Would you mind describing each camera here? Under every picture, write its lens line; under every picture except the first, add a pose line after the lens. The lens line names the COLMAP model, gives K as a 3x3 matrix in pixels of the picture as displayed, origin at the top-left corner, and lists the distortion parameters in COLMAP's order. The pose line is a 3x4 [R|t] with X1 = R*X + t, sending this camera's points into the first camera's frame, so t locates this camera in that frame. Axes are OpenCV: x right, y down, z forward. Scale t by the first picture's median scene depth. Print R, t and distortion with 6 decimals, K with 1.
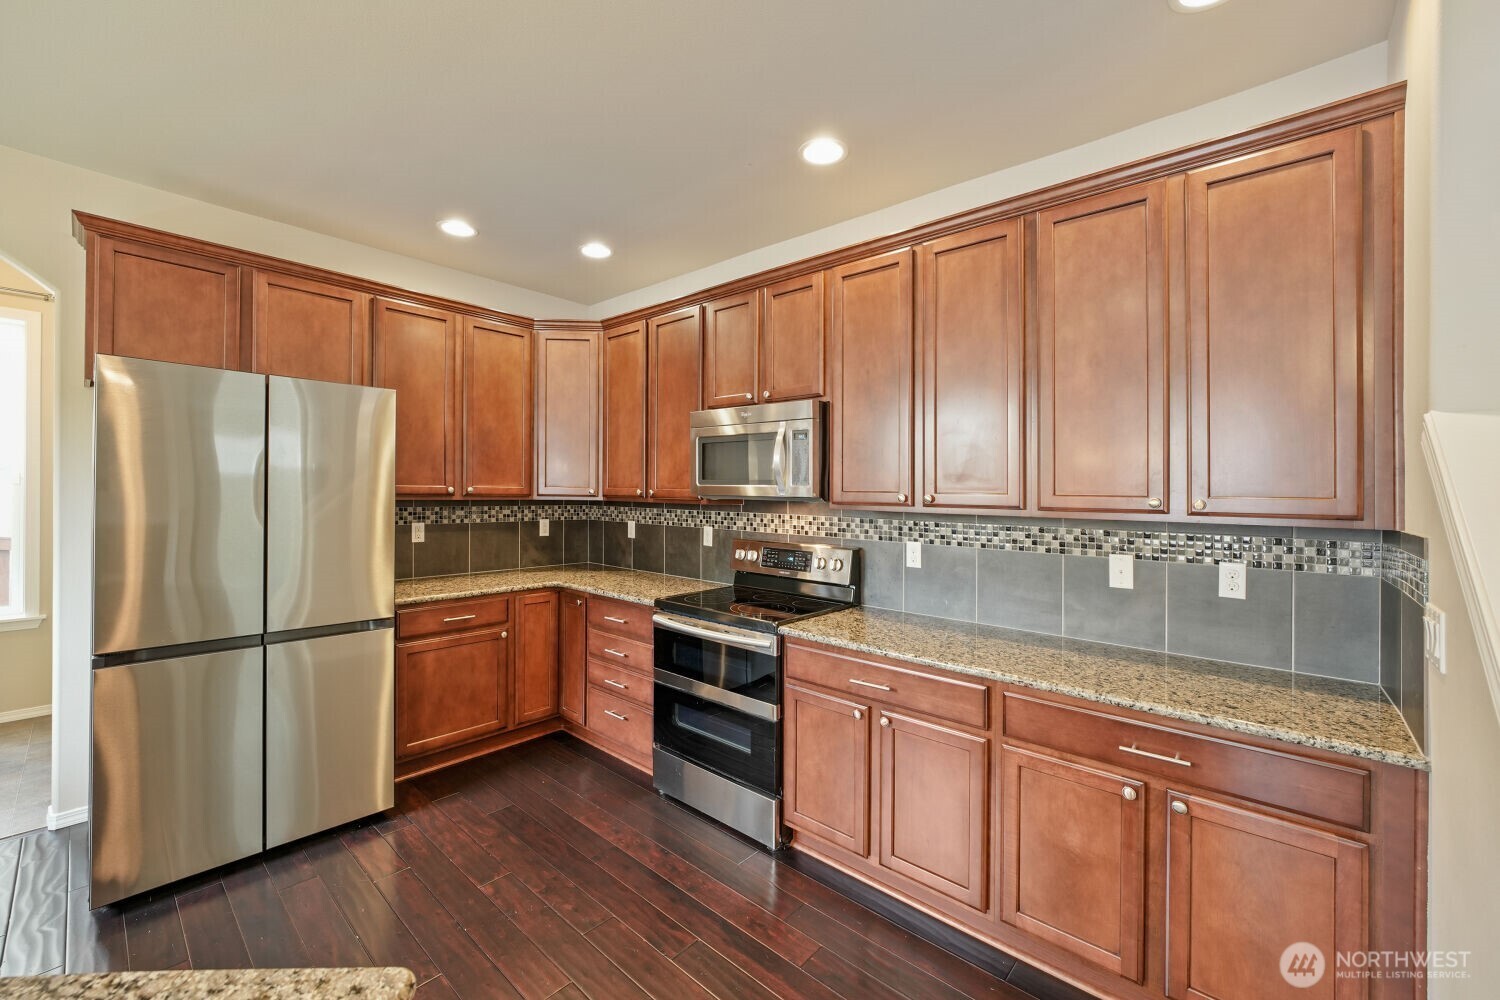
lens RADIAL K [[598.8, 0, 737.9], [0, 598.8, 500.8], [0, 0, 1]] dist [-0.011417, 0.002607]
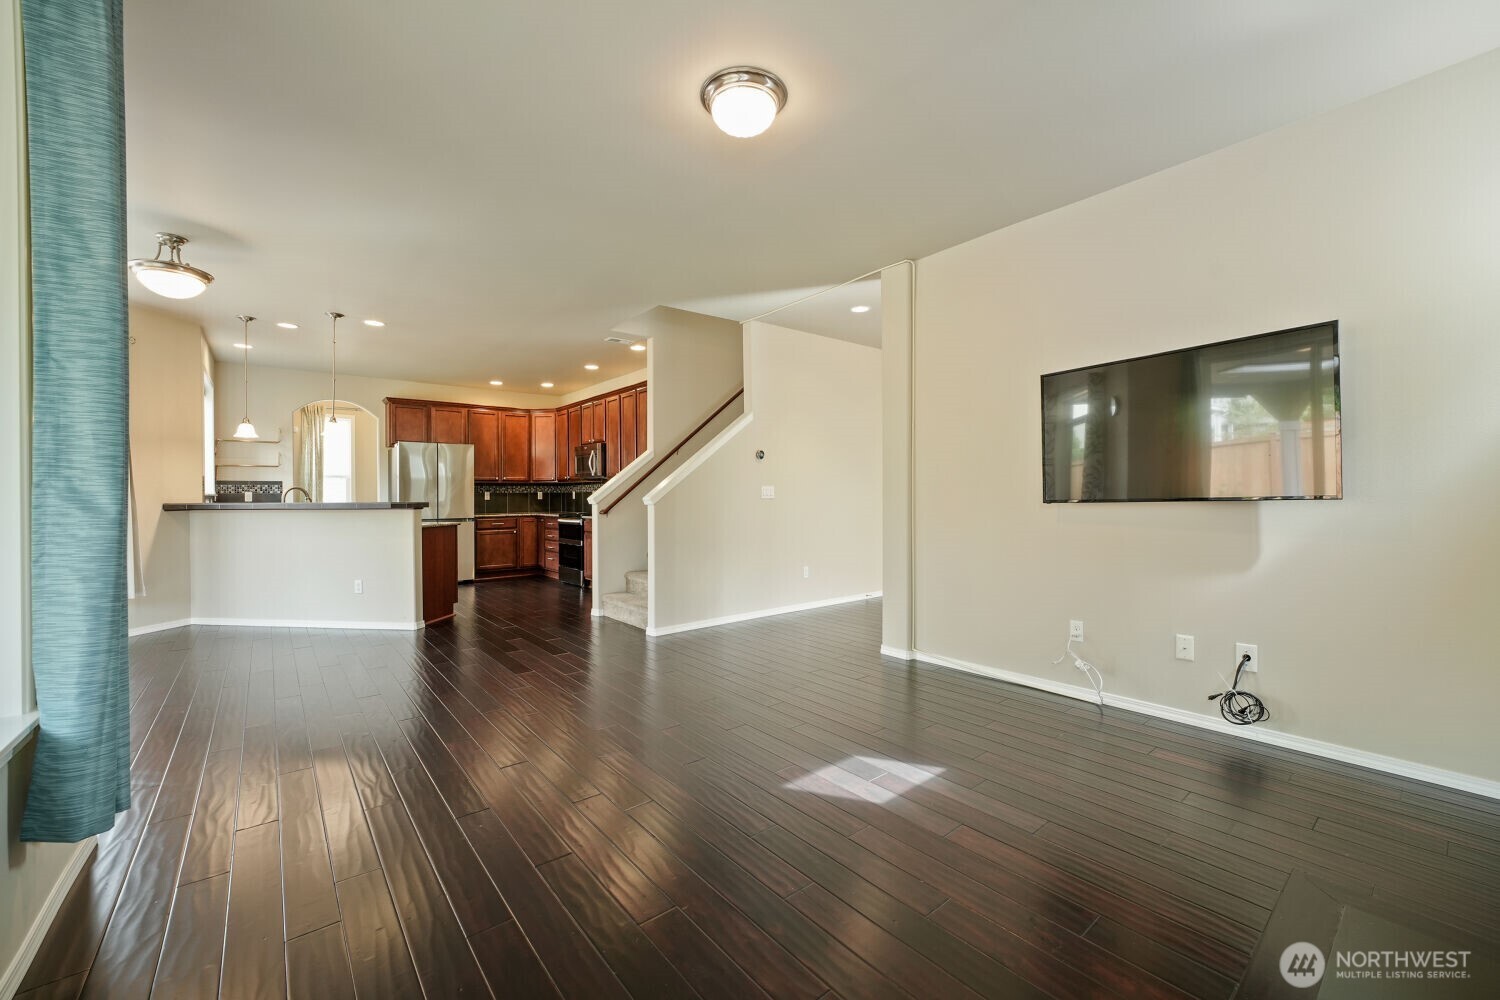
lens RADIAL K [[682.2, 0, 753.9], [0, 682.2, 497.2], [0, 0, 1]] dist [-0.001534, 0.000059]
pose [[0.981520, -0.020357, -0.190273, 1.243047], [0.016512, 0.999627, -0.021771, 0.153914], [0.190645, 0.018226, 0.981490, -1.794848]]
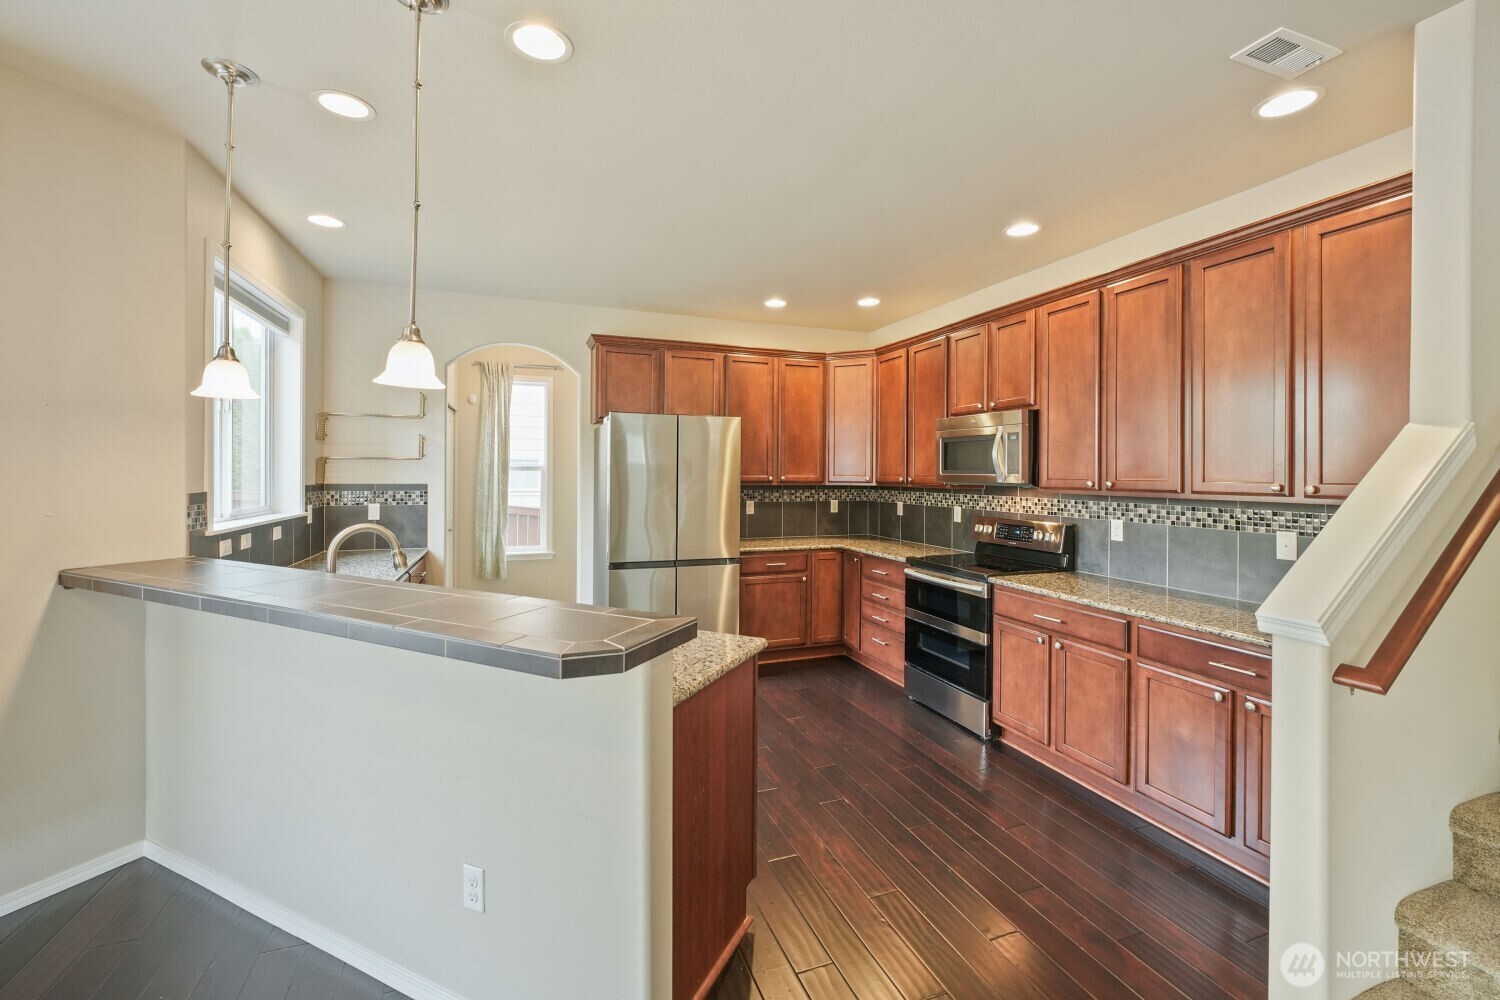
lens RADIAL K [[641.5, 0, 737.1], [0, 641.5, 483.4], [0, 0, 1]] dist [-0.006252, 0.003758]
pose [[0.883550, 0.000363, -0.468336, 0.189599], [-0.002983, 0.999984, -0.004854, 0.002482], [0.468327, 0.005686, 0.883537, -0.443657]]
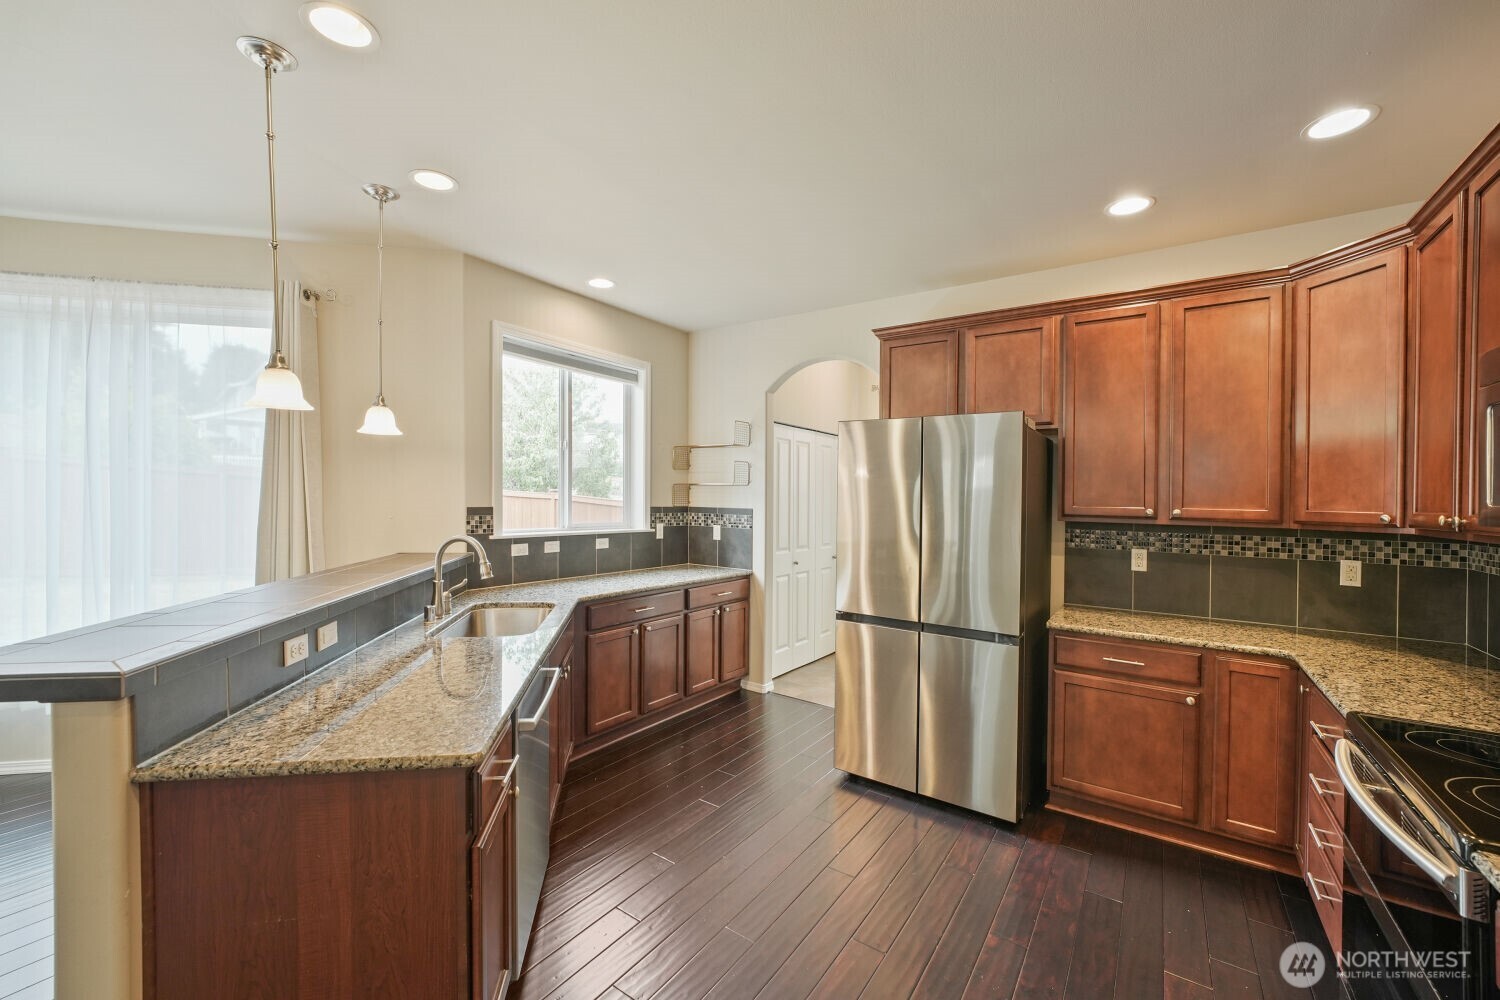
lens RADIAL K [[598.8, 0, 741.9], [0, 598.8, 514.8], [0, 0, 1]] dist [-0.011417, 0.002607]
pose [[0.109428, 0.016725, -0.993854, 0.305354], [-0.035392, 0.999290, 0.012919, -0.004471], [0.993364, 0.033761, 0.109942, 0.340063]]
